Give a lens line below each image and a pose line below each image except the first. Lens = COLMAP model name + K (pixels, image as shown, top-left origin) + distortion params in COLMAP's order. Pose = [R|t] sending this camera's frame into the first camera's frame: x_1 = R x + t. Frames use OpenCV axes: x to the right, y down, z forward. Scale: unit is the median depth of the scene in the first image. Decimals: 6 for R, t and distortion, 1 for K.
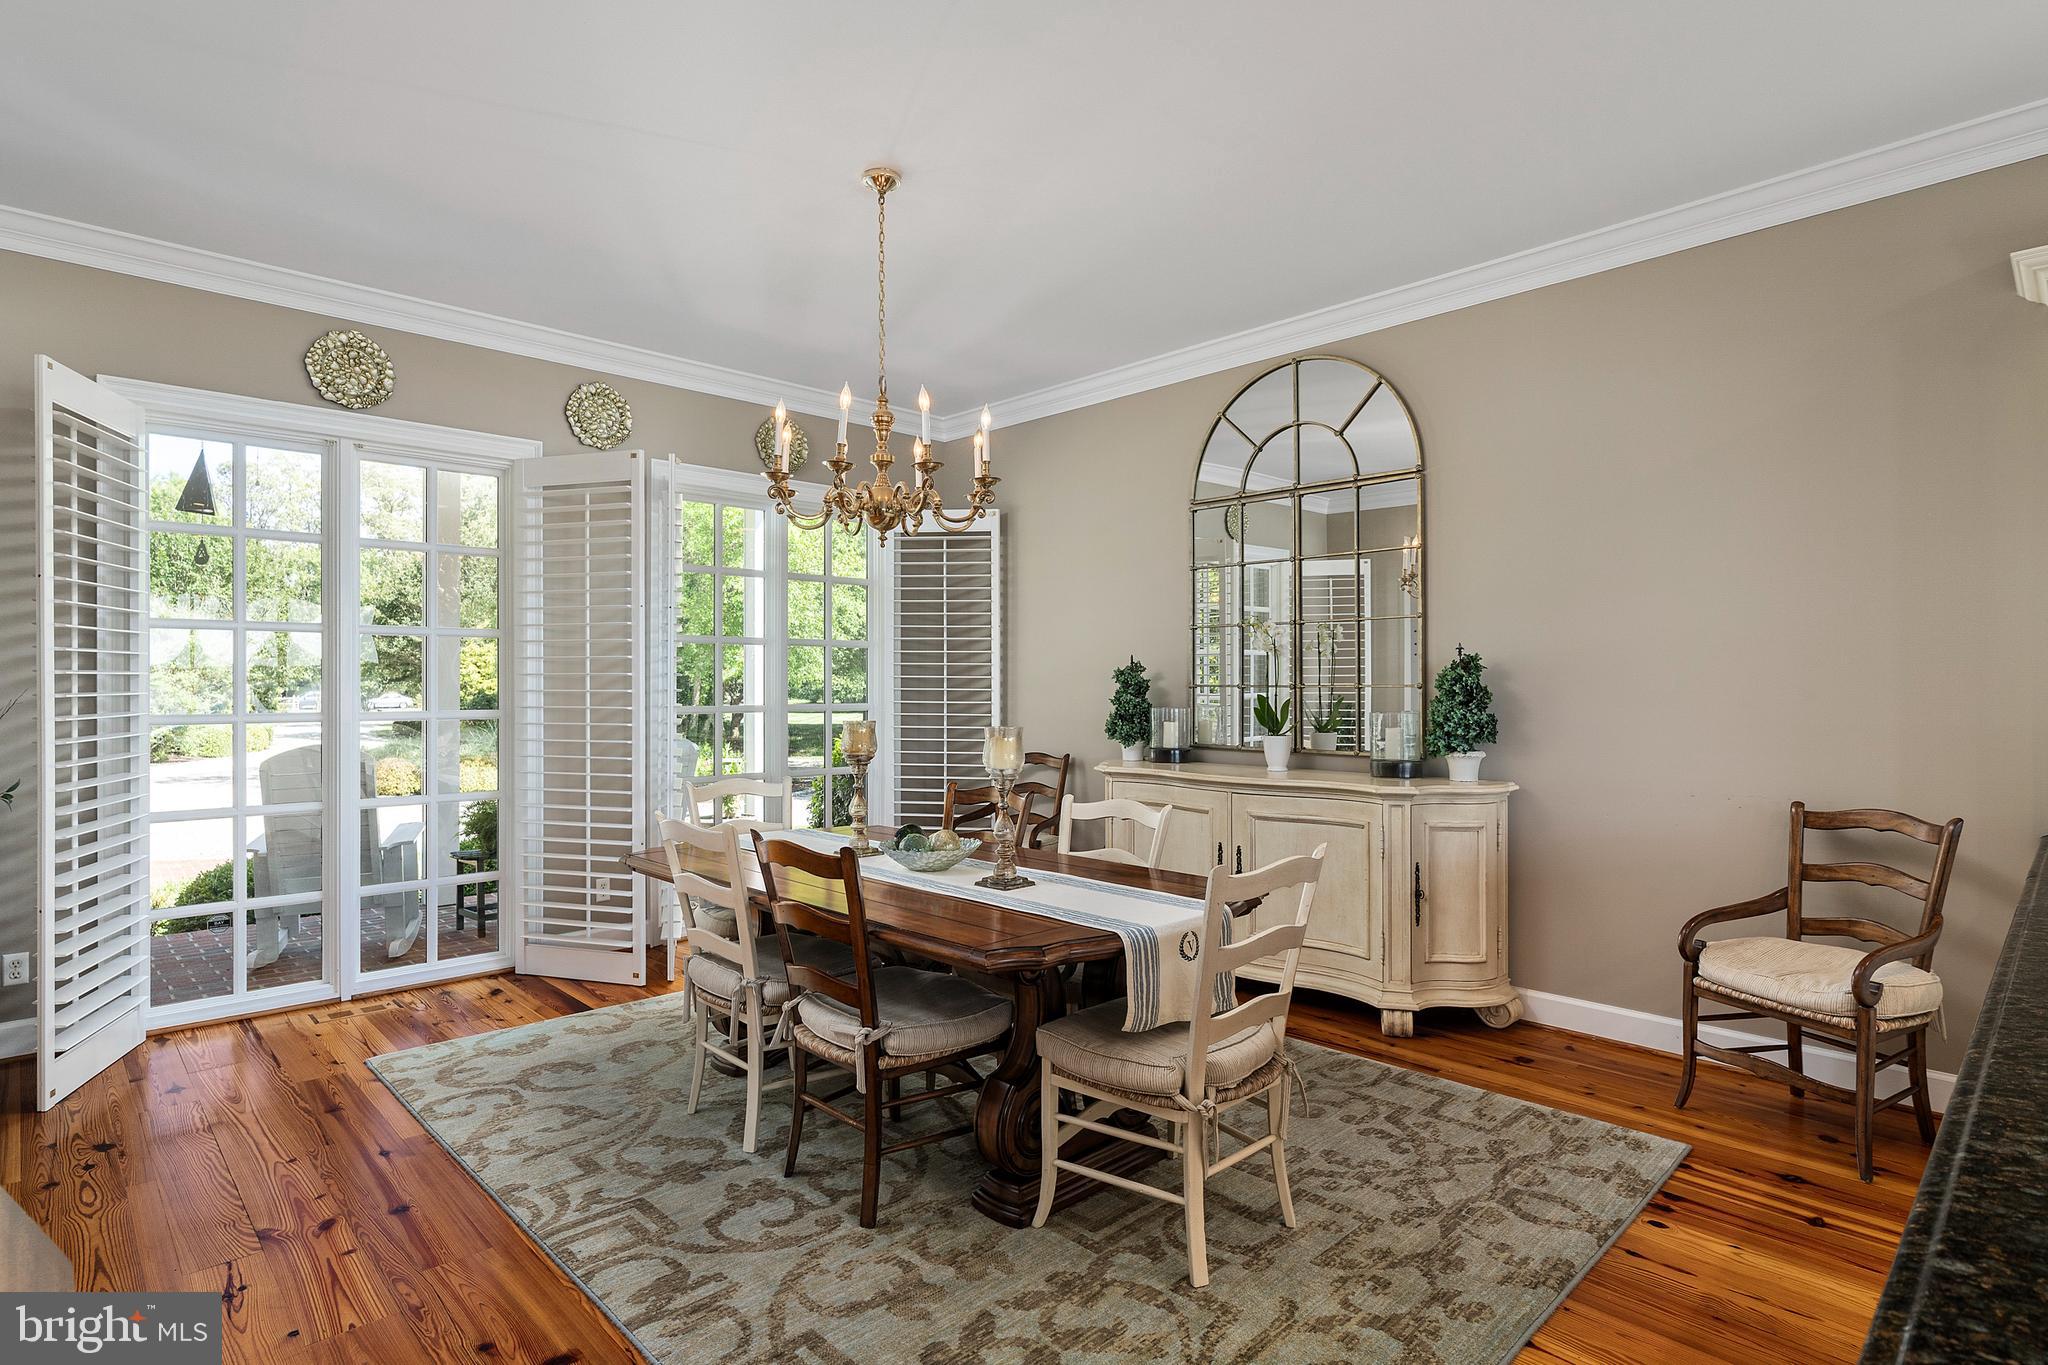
lens RADIAL K [[1056.0, 0, 1021.6], [0, 1056.0, 689.8], [0, 0, 1]] dist [0.002027, -0.000461]
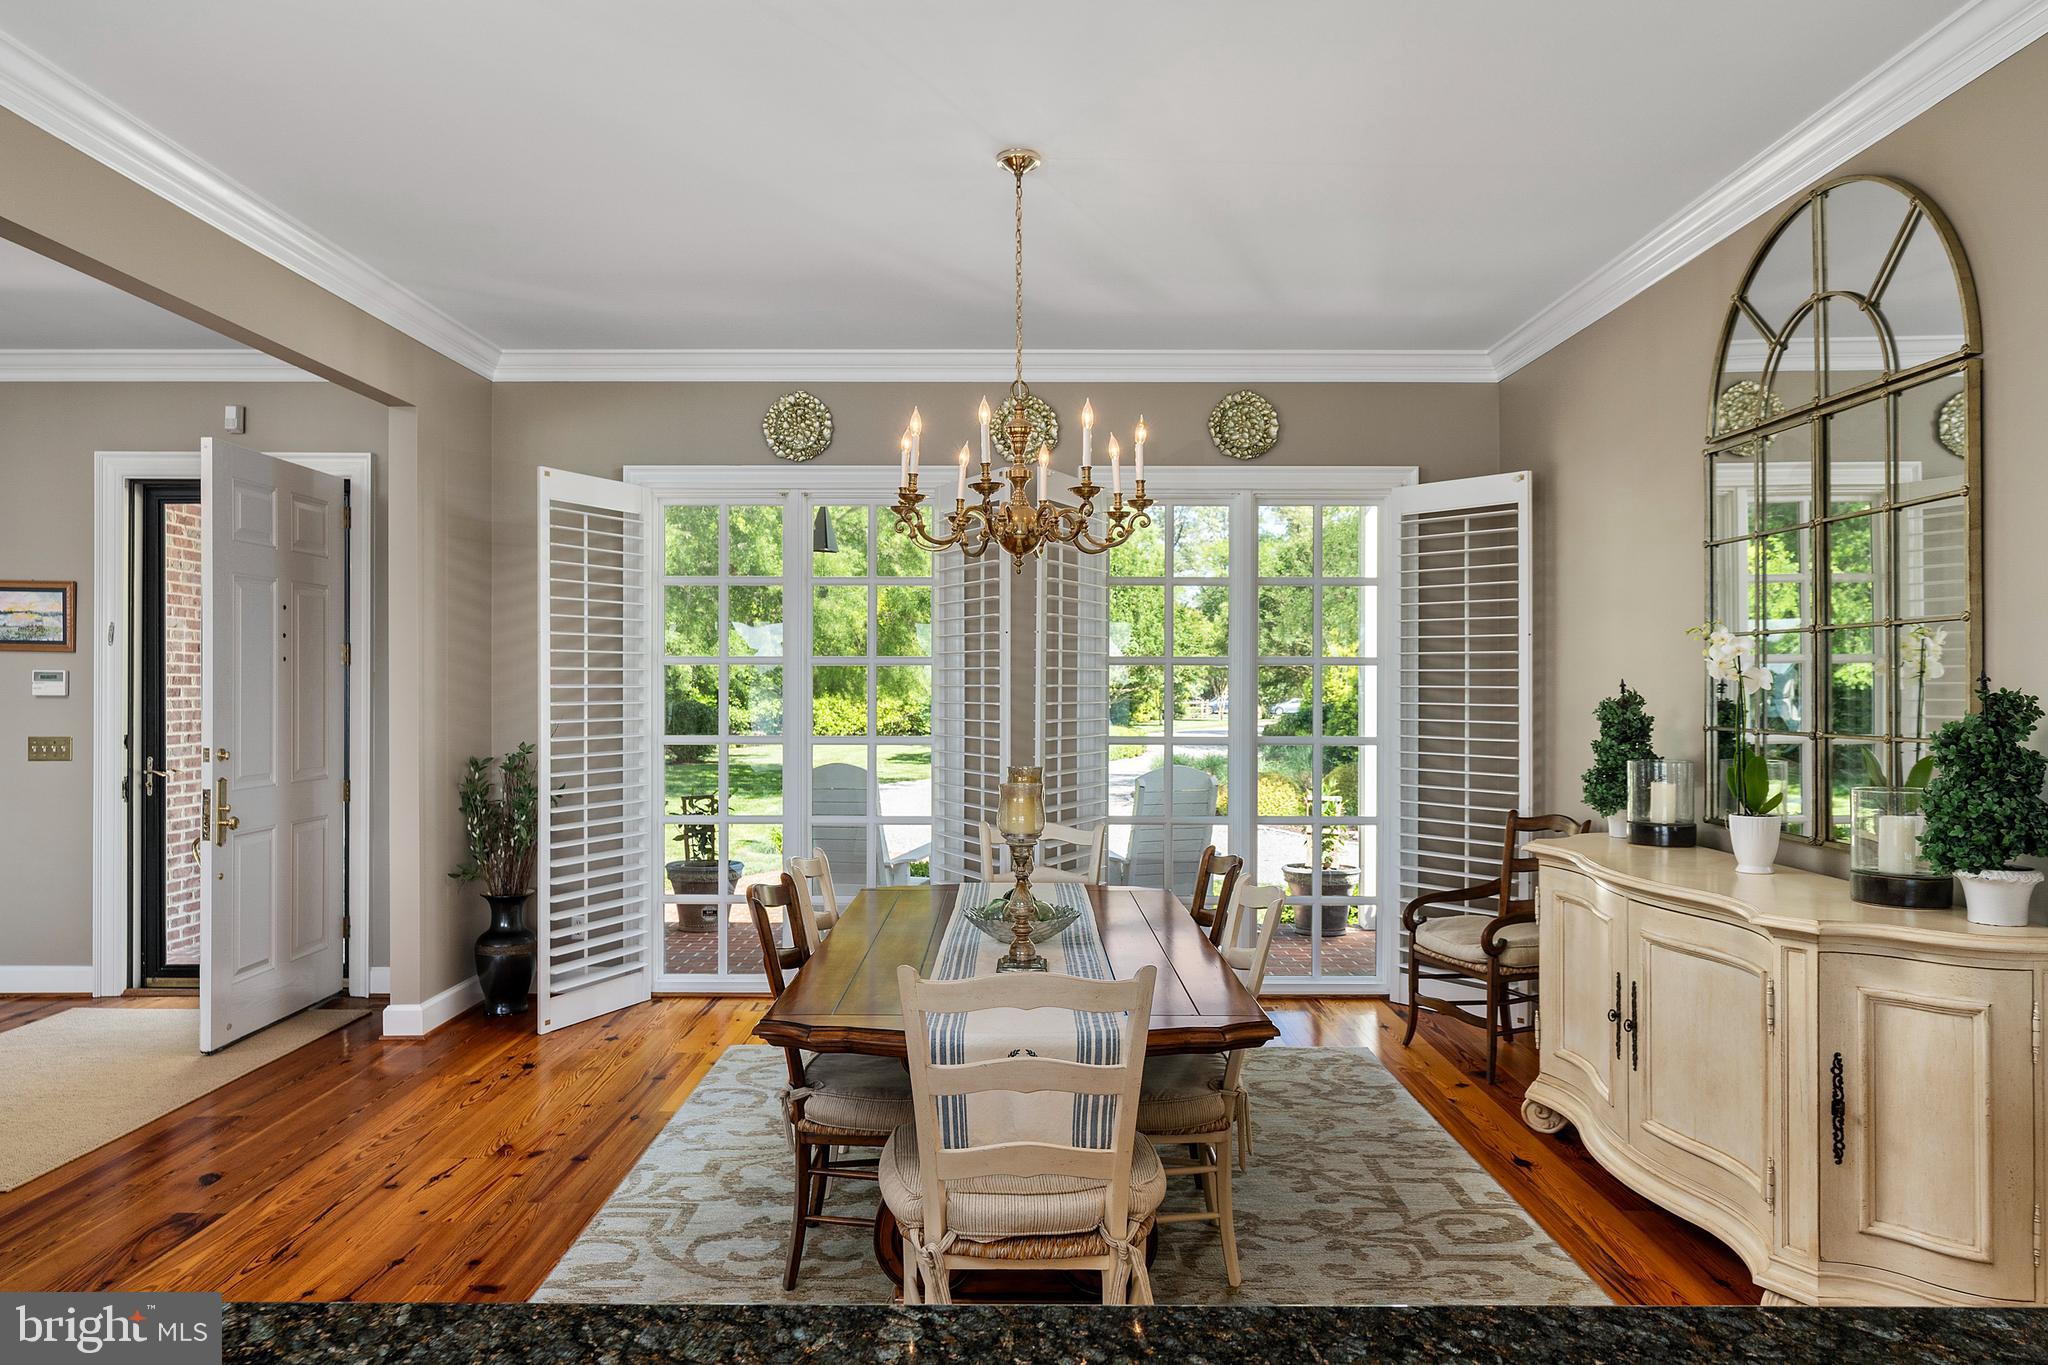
lens RADIAL K [[1369.3, 0, 1024.0], [0, 1369.3, 682.5], [0, 0, 1]] dist [0.004293, -0.000058]
pose [[0.716051, 0.001265, -0.698047, 0.577642], [-0.007175, 0.999959, -0.005548, -0.030942], [0.698011, 0.008981, 0.716030, 0.152645]]
